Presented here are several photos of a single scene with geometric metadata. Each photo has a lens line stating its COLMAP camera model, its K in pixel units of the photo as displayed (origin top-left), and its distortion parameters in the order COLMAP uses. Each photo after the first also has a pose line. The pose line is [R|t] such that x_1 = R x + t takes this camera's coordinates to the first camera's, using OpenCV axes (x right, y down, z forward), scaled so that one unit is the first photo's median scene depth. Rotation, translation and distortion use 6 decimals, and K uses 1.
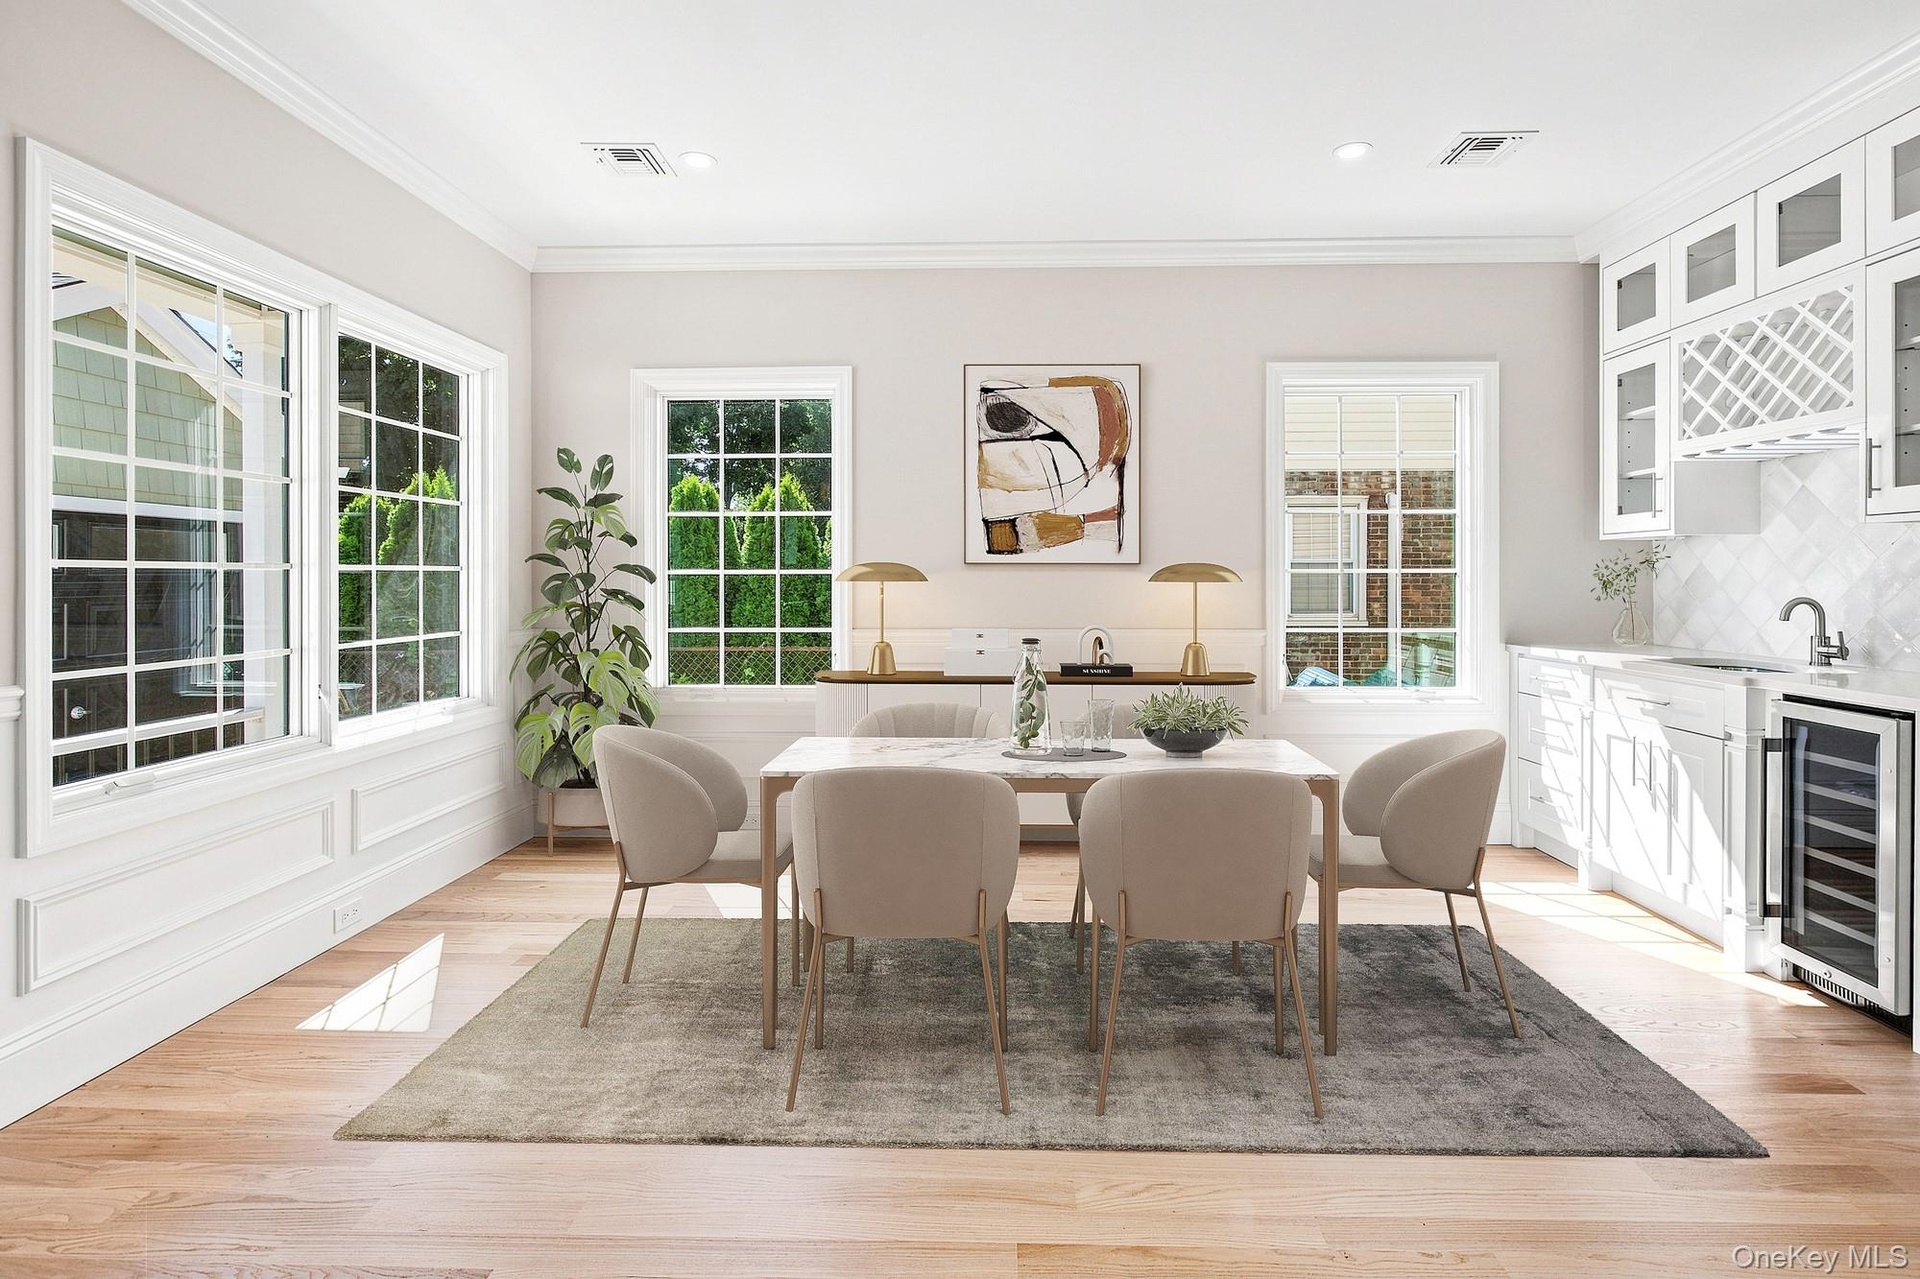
lens RADIAL K [[875.8, 0, 972.3], [0, 875.8, 584.1], [0, 0, 1]] dist [-0.006311, -0.000589]
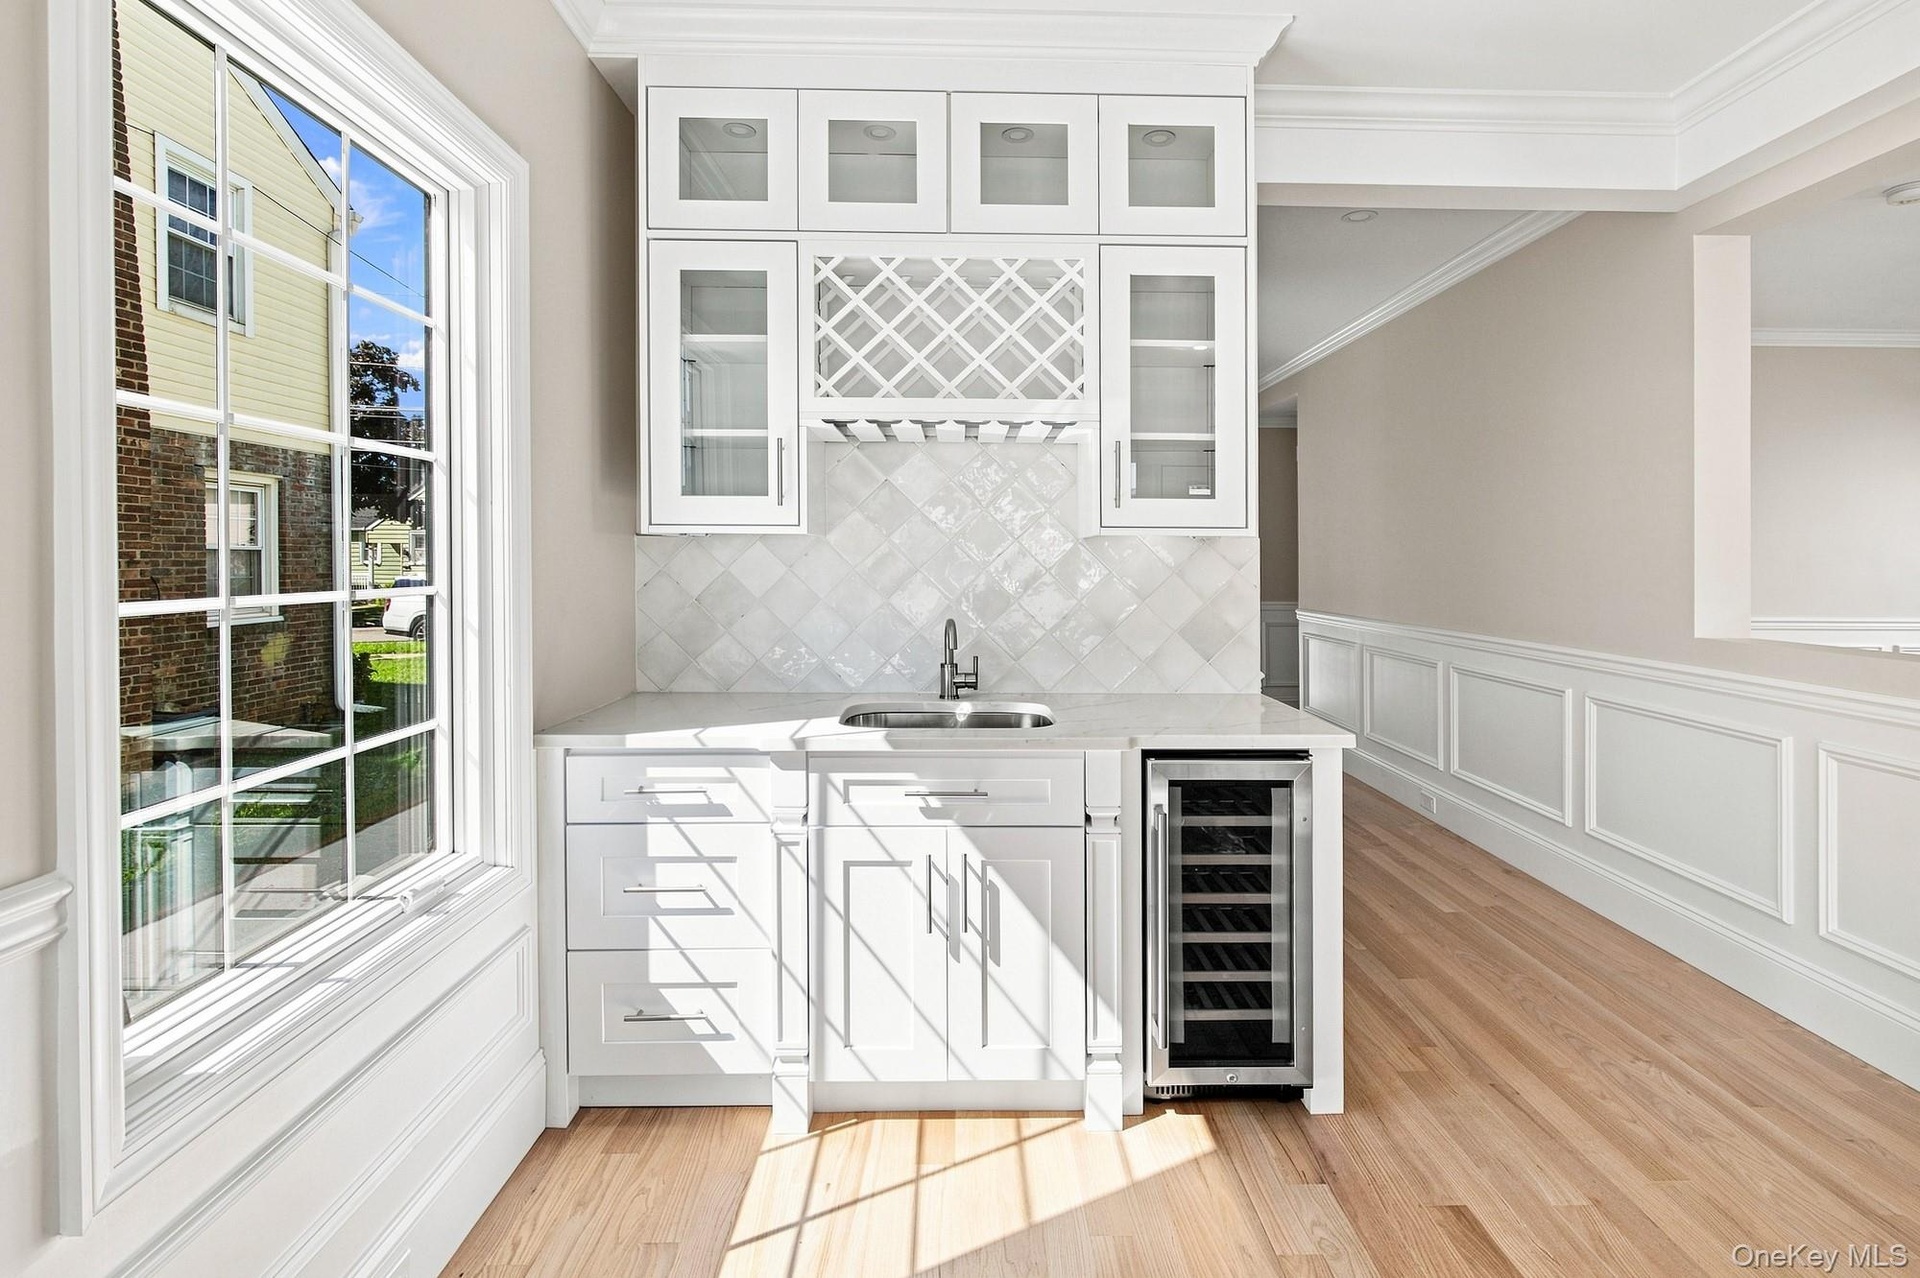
lens RADIAL K [[875.8, 0, 979.4], [0, 875.8, 560.8], [0, 0, 1]] dist [-0.006311, -0.000589]
pose [[-0.061252, -0.001020, 0.998122, 0.117990], [0.004772, 0.999988, 0.001315, -0.036895], [-0.998111, 0.004843, -0.061246, 0.944187]]
